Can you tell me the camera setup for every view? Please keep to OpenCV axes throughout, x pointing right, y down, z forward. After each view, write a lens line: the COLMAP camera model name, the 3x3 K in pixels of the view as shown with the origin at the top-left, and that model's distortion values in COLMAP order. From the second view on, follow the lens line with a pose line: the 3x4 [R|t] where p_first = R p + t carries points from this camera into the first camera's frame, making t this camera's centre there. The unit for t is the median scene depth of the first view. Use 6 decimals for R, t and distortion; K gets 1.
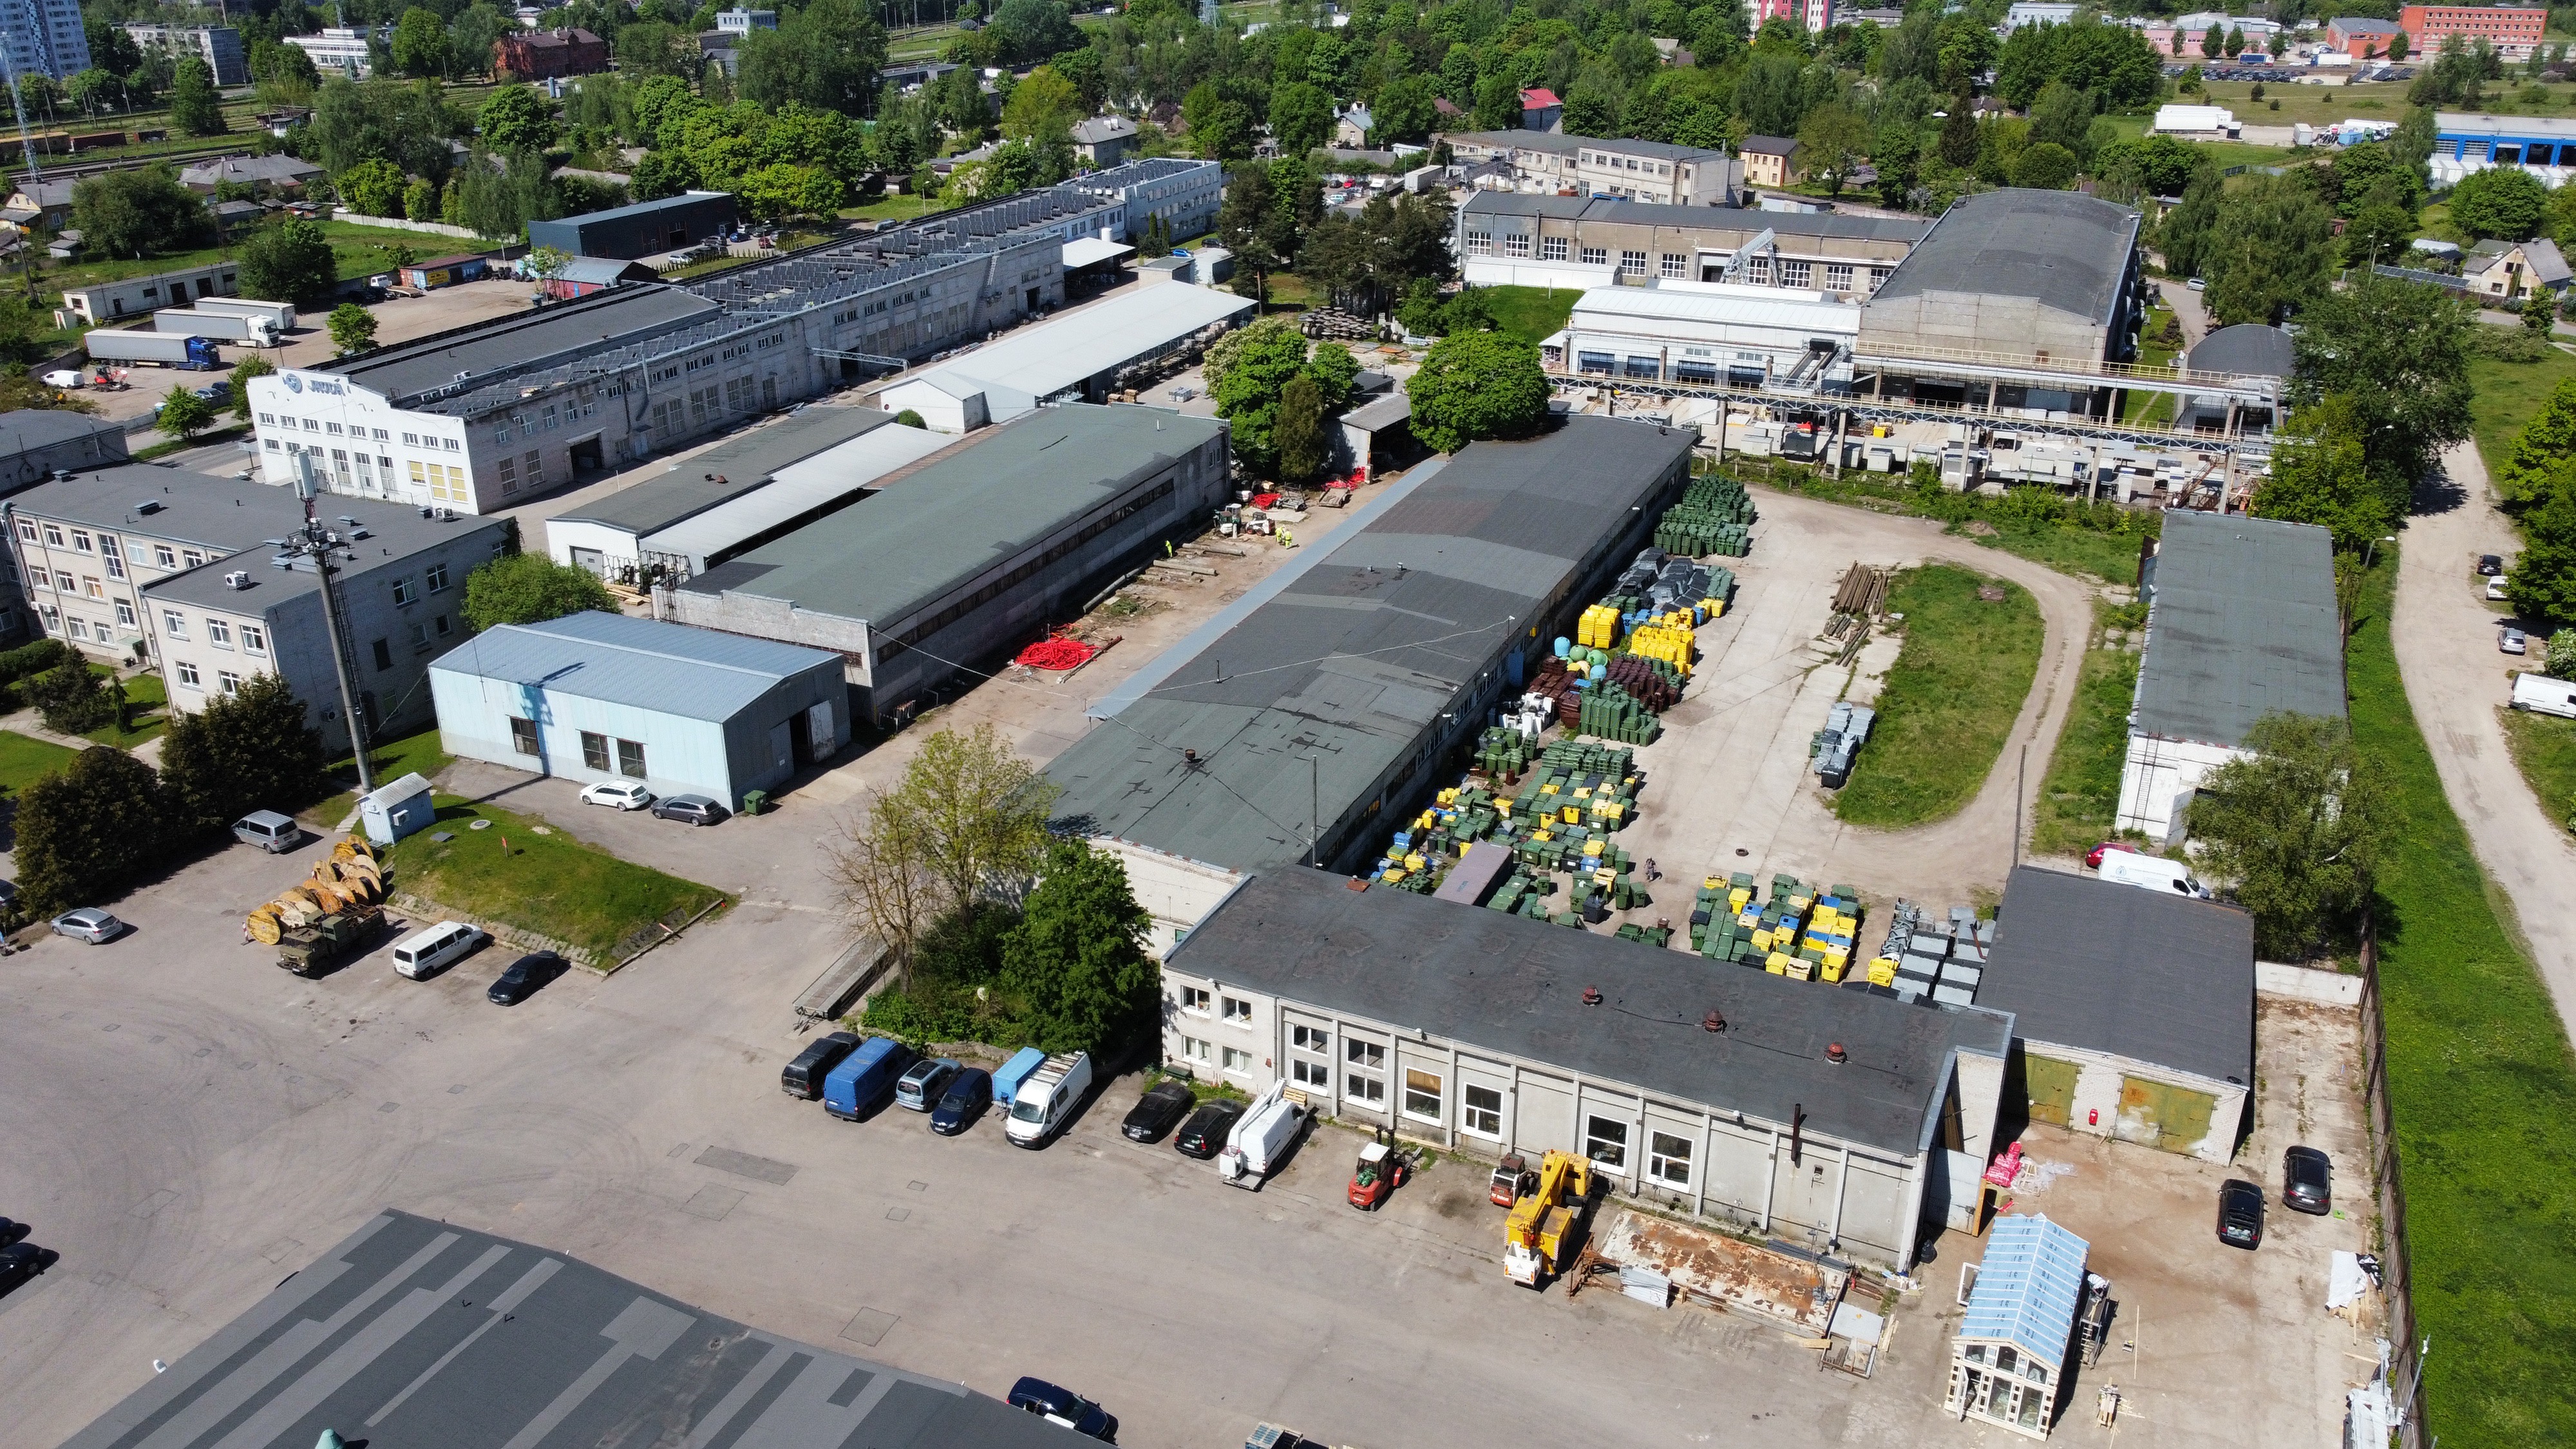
lens RADIAL K [[1956.3, 0, 1285.4], [0, 1956.3, 715.1], [0, 0, 1]] dist [-0.006113, 0.000142]
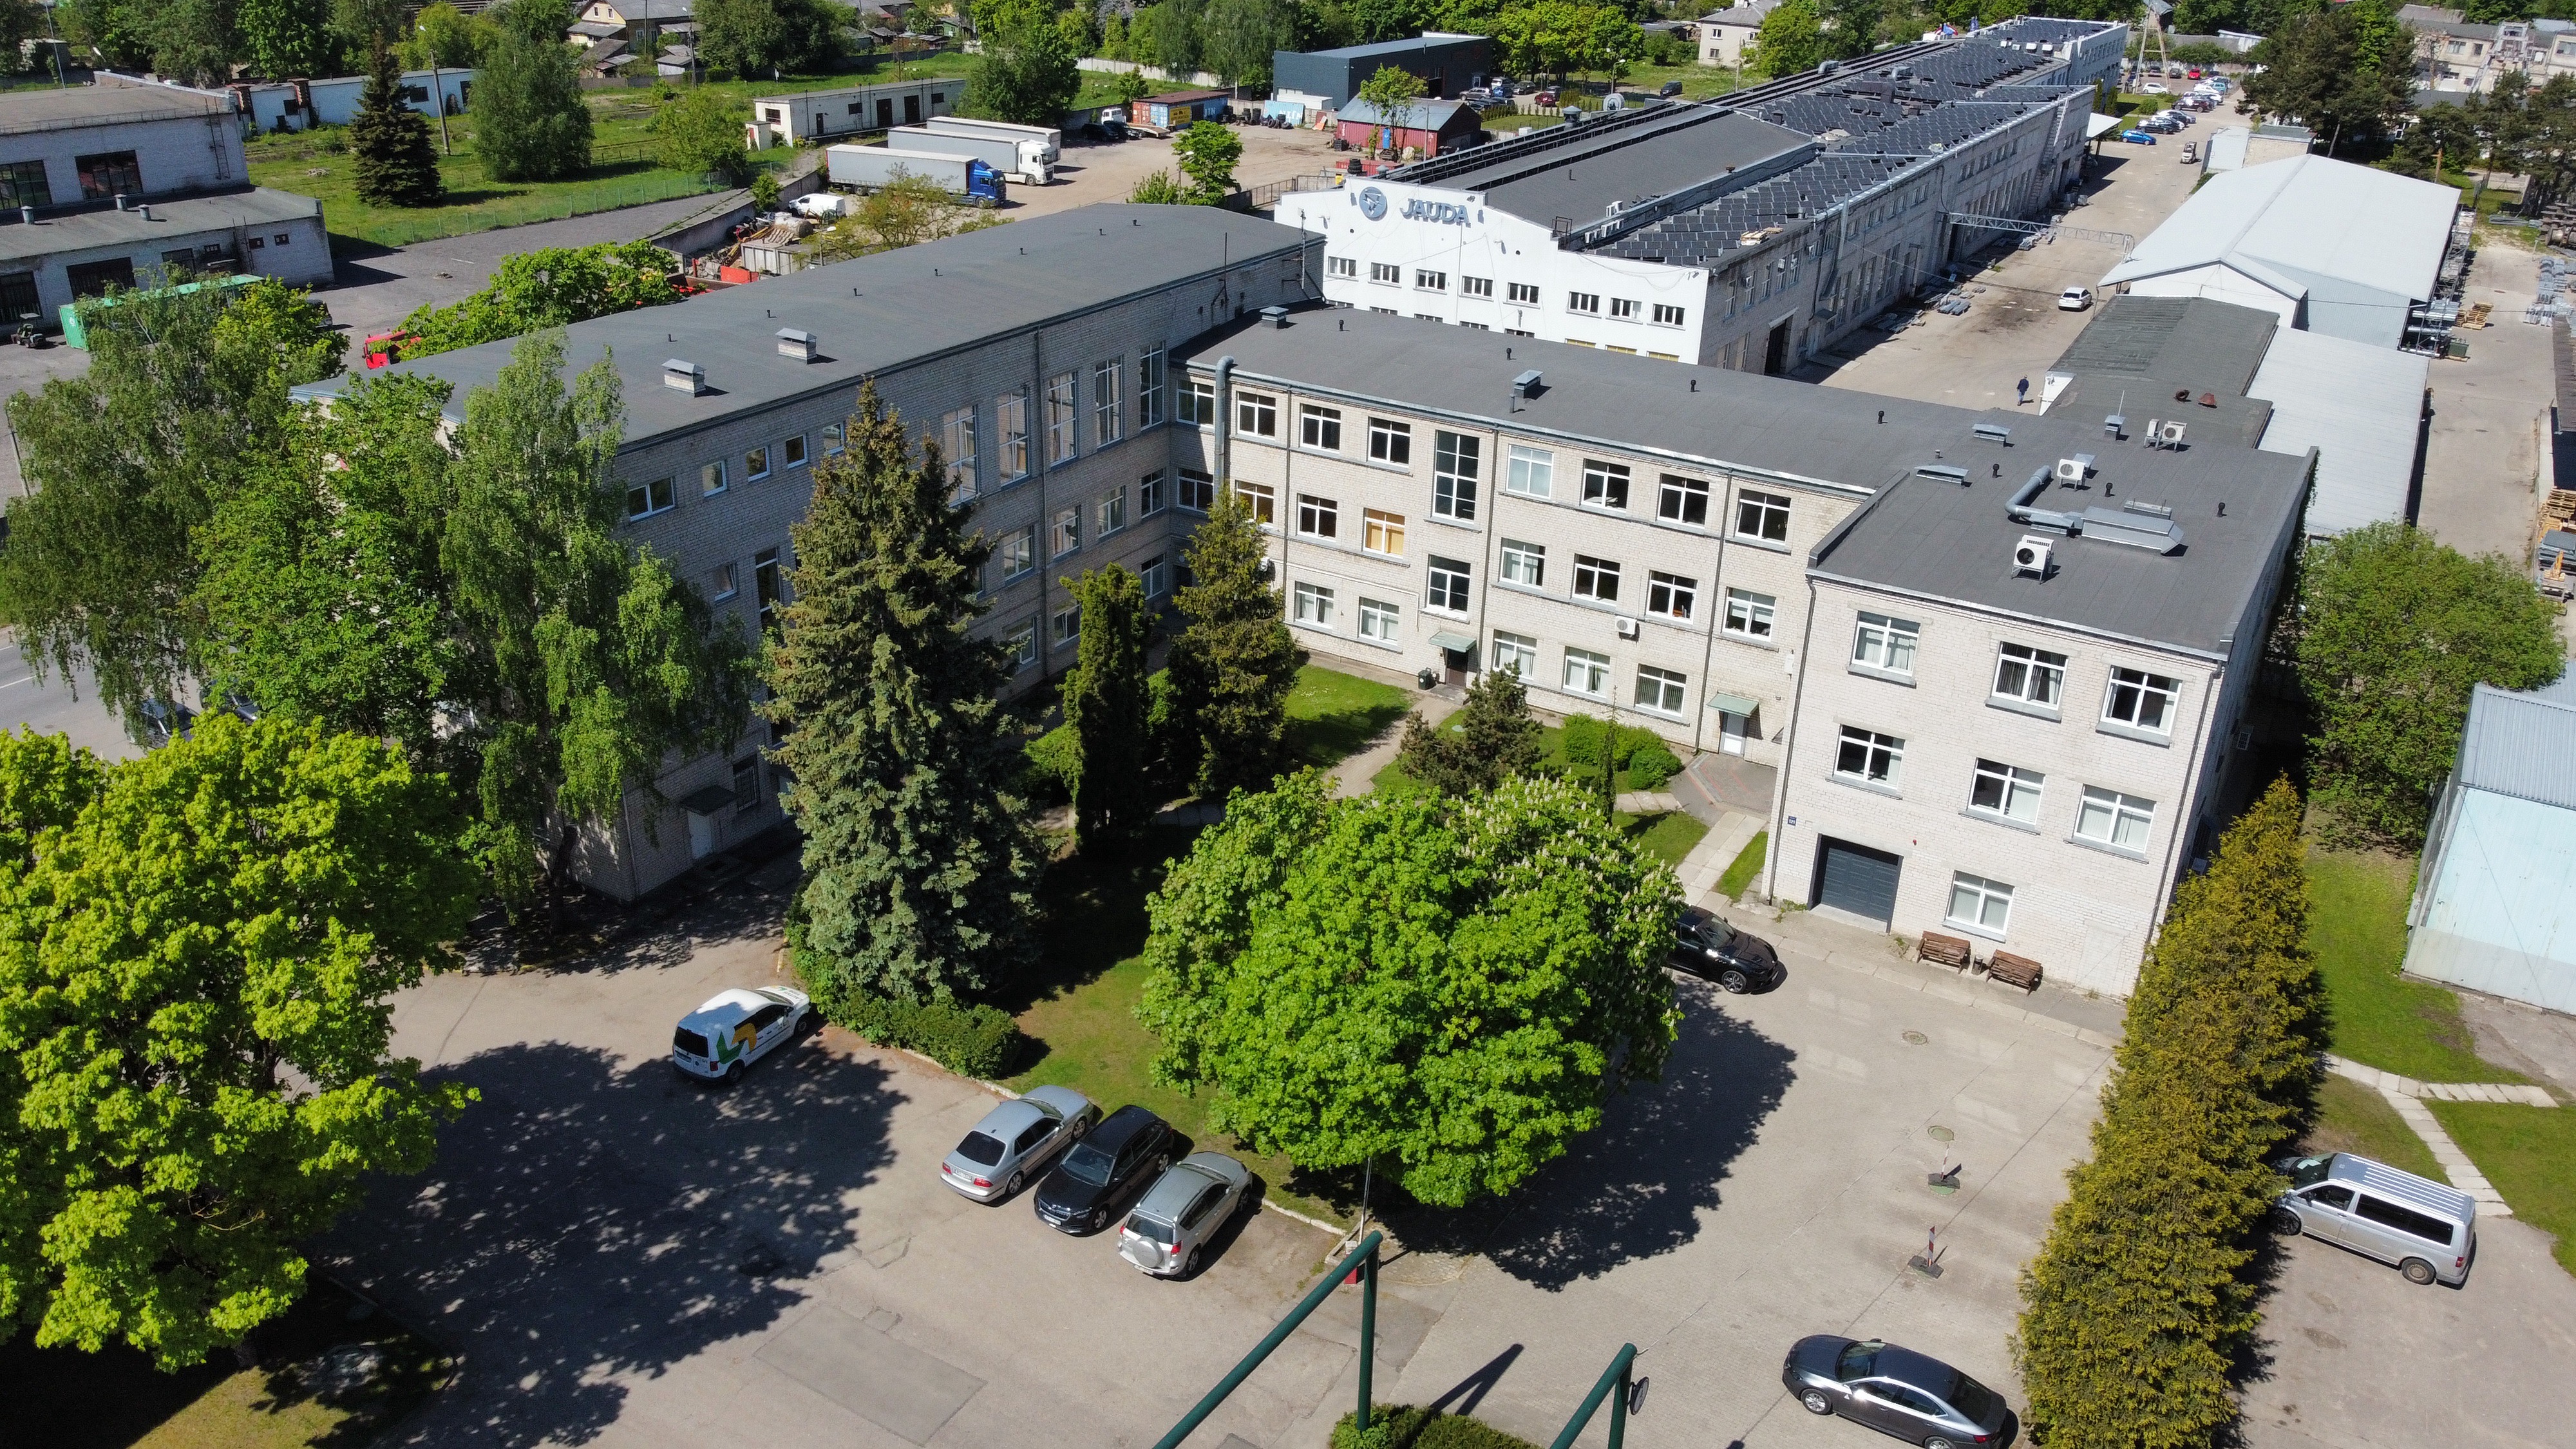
lens RADIAL K [[1956.3, 0, 1285.4], [0, 1956.3, 715.1], [0, 0, 1]] dist [-0.006113, 0.000142]
pose [[0.991427, 0.076950, -0.105604, -0.456911], [-0.074616, 0.996877, 0.025877, -0.022506], [0.107265, -0.017775, 0.994072, 0.379266]]
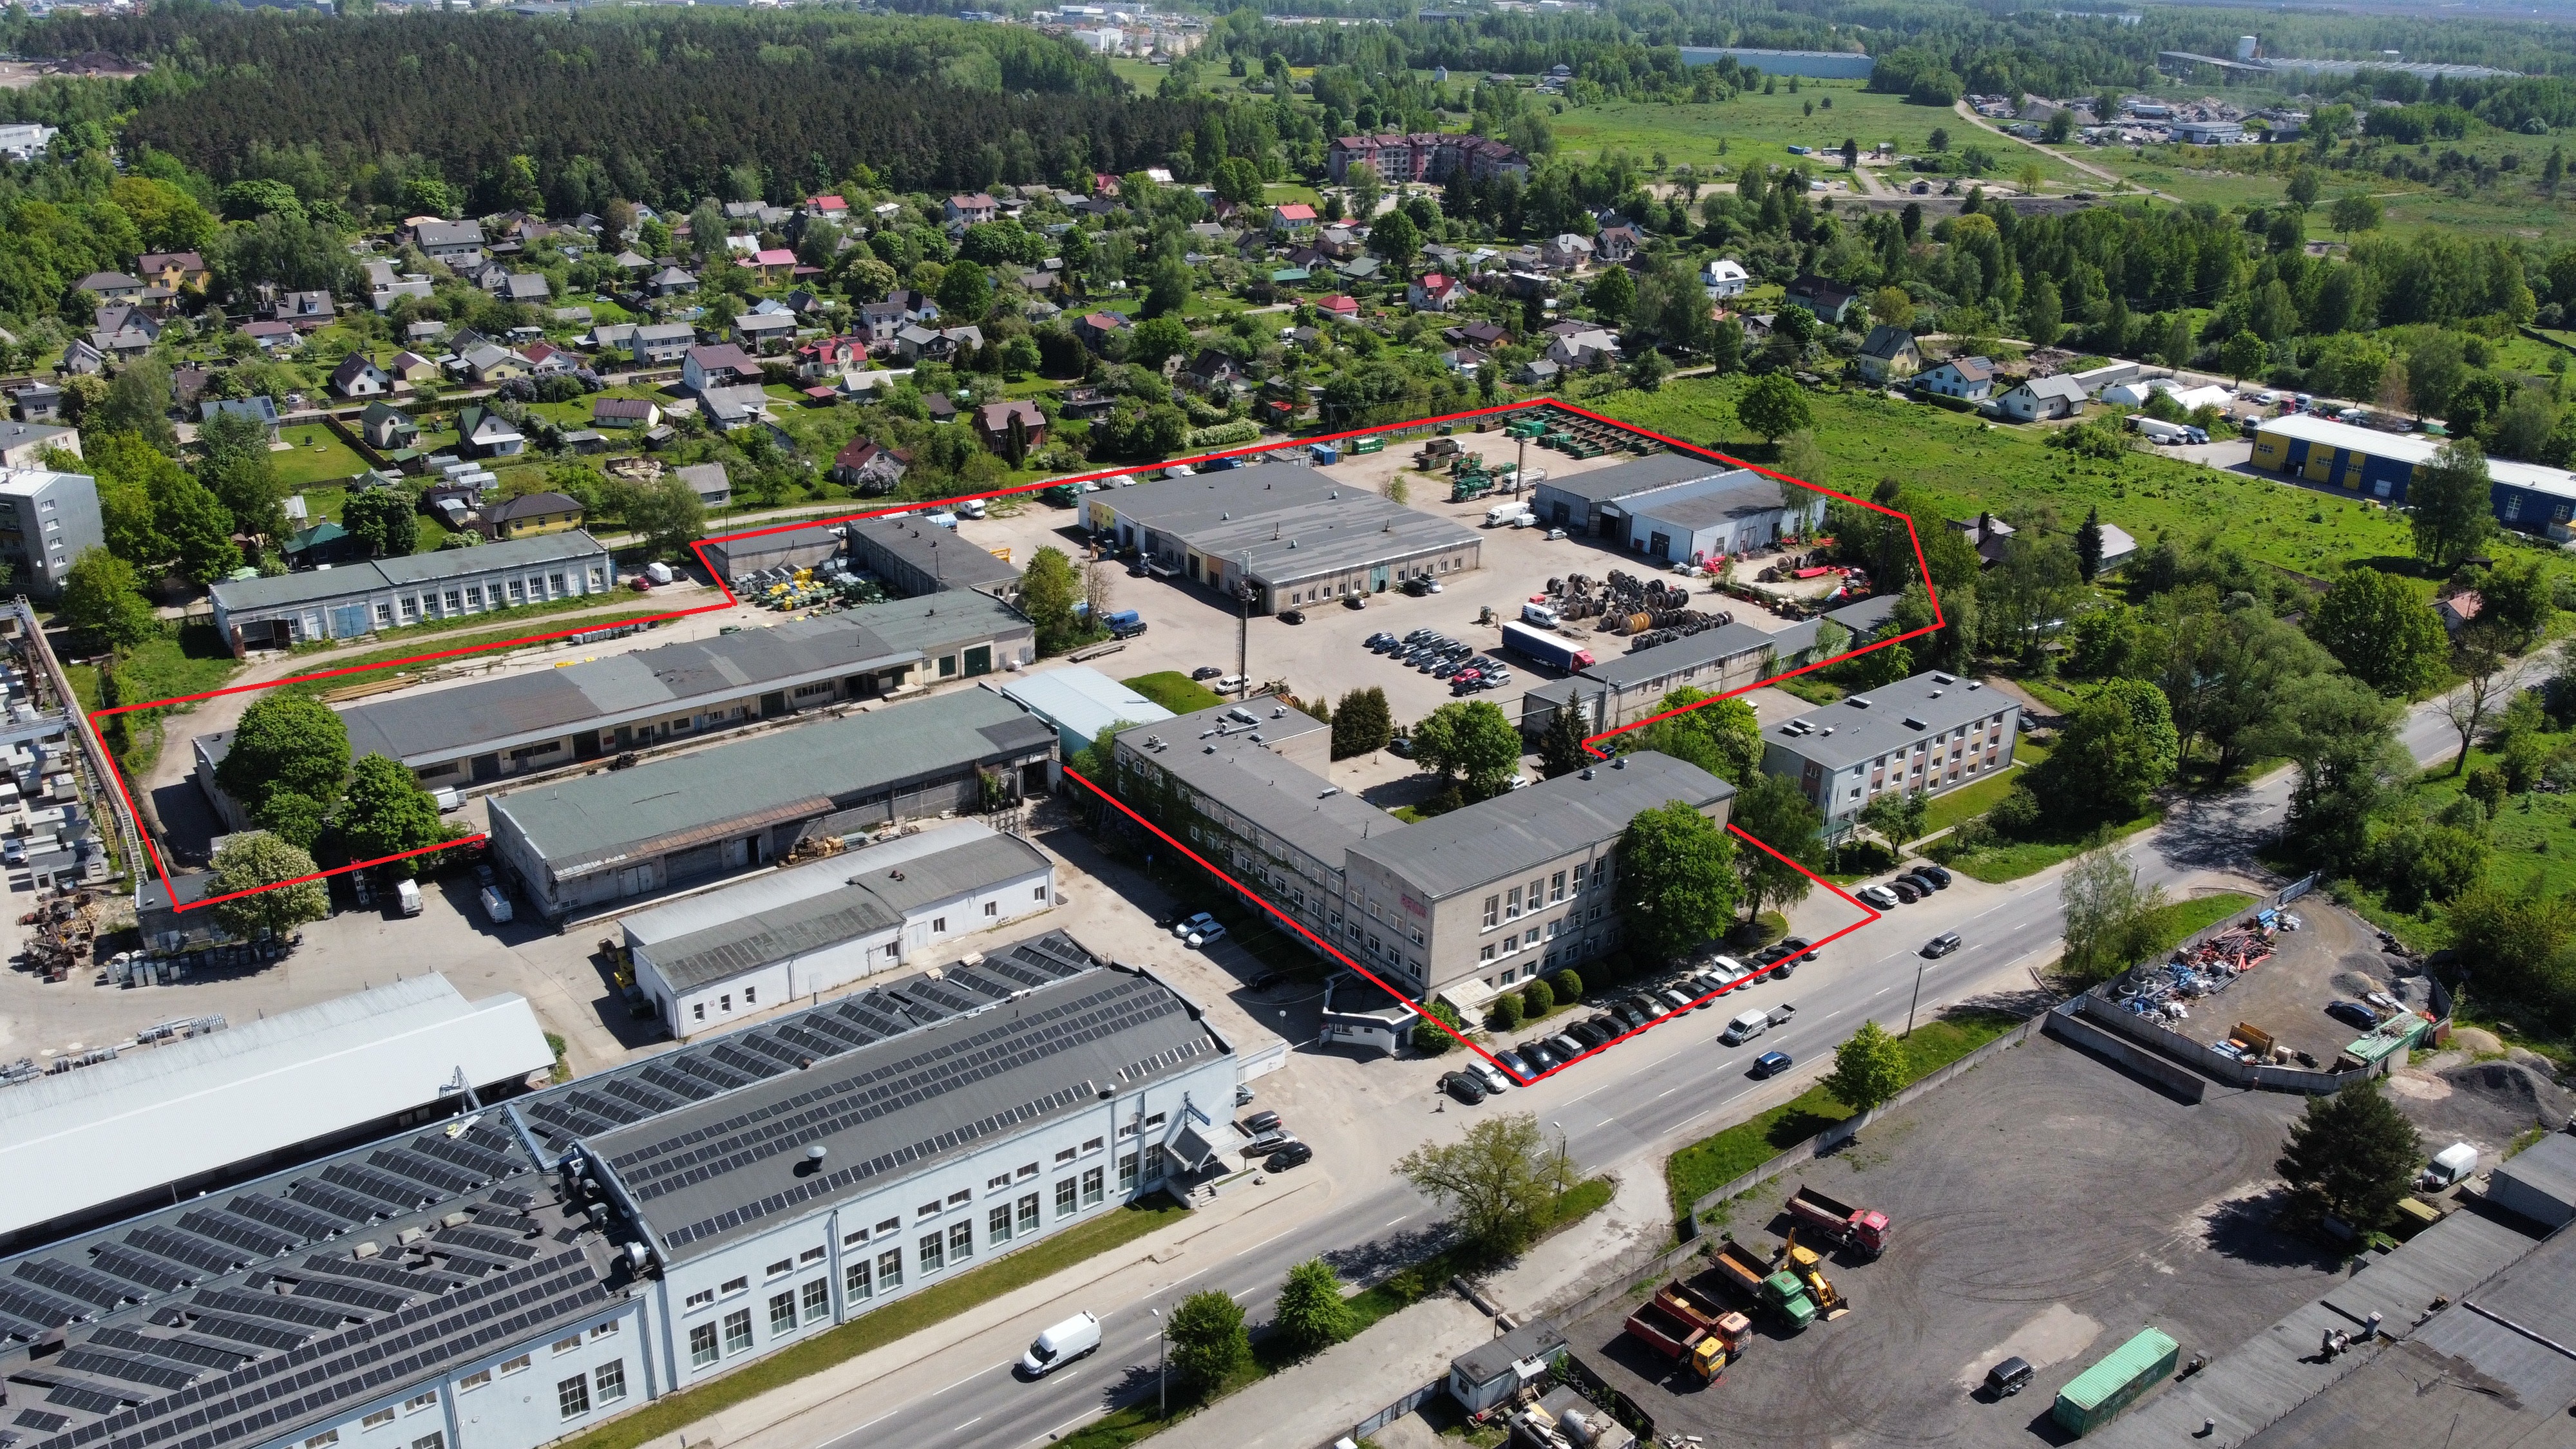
lens RADIAL K [[1967.9, 0, 1292.0], [0, 1967.9, 677.1], [0, 0, 1]] dist [0.005682, -0.026201]
pose [[-0.878903, -0.195453, 0.435119, -0.904532], [0.159378, 0.739443, 0.654082, -0.857989], [-0.449588, 0.644223, -0.618747, 1.433739]]
